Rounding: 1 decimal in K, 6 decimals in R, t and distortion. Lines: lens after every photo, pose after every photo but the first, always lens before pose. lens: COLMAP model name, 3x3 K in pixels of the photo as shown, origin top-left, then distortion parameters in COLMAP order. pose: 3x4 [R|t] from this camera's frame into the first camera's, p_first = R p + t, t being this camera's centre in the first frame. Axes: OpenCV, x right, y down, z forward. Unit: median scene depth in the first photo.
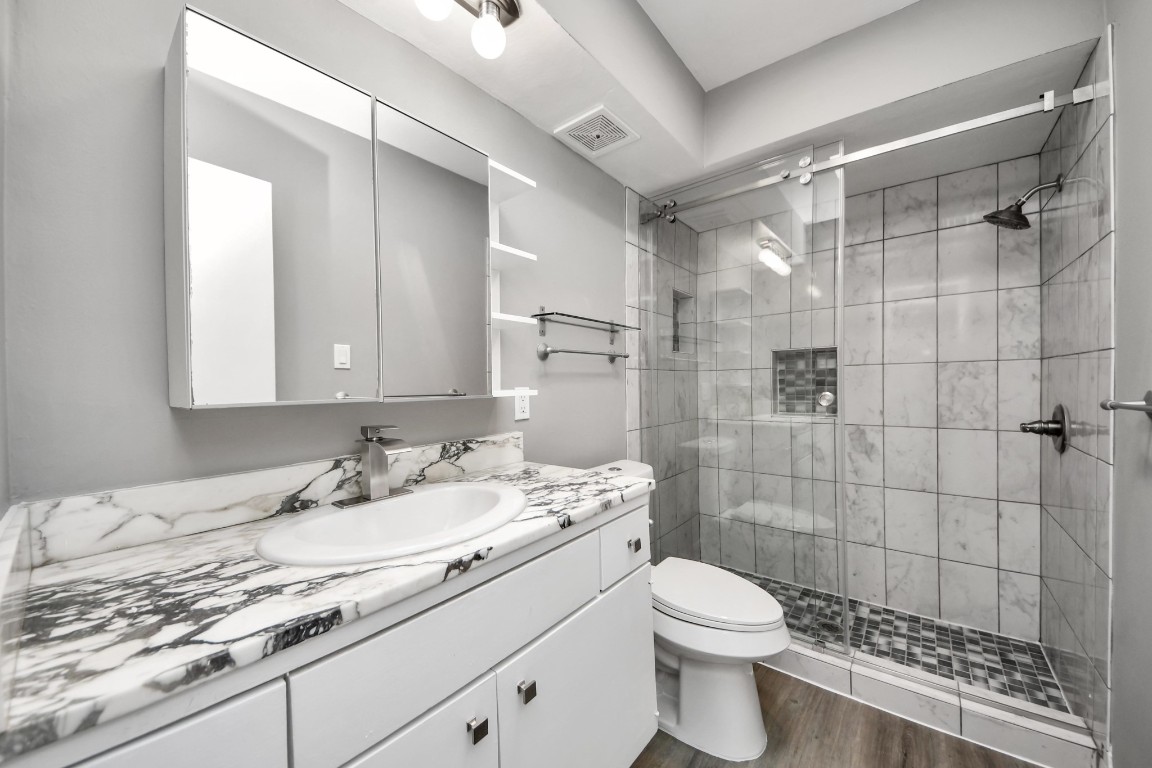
lens RADIAL K [[429.0, 0, 576.0], [0, 429.0, 384.0], [0, 0, 1]] dist [-0.000303, -0.000060]
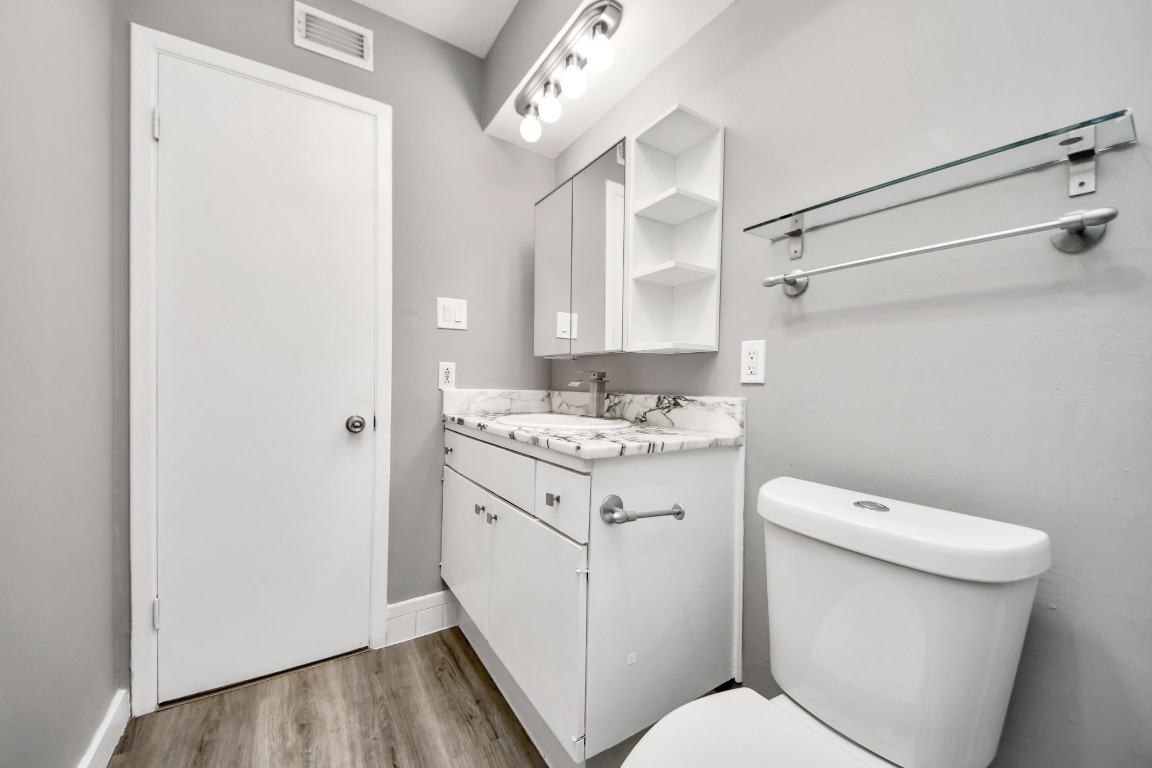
lens RADIAL K [[425.8, 0, 568.3], [0, 425.8, 385.4], [0, 0, 1]] dist [0.031389, -0.000092]
pose [[-0.342170, 0.011642, -0.939566, 0.835727], [-0.019181, 0.999628, 0.019372, 0.092709], [0.939442, 0.024650, -0.341820, 1.138138]]
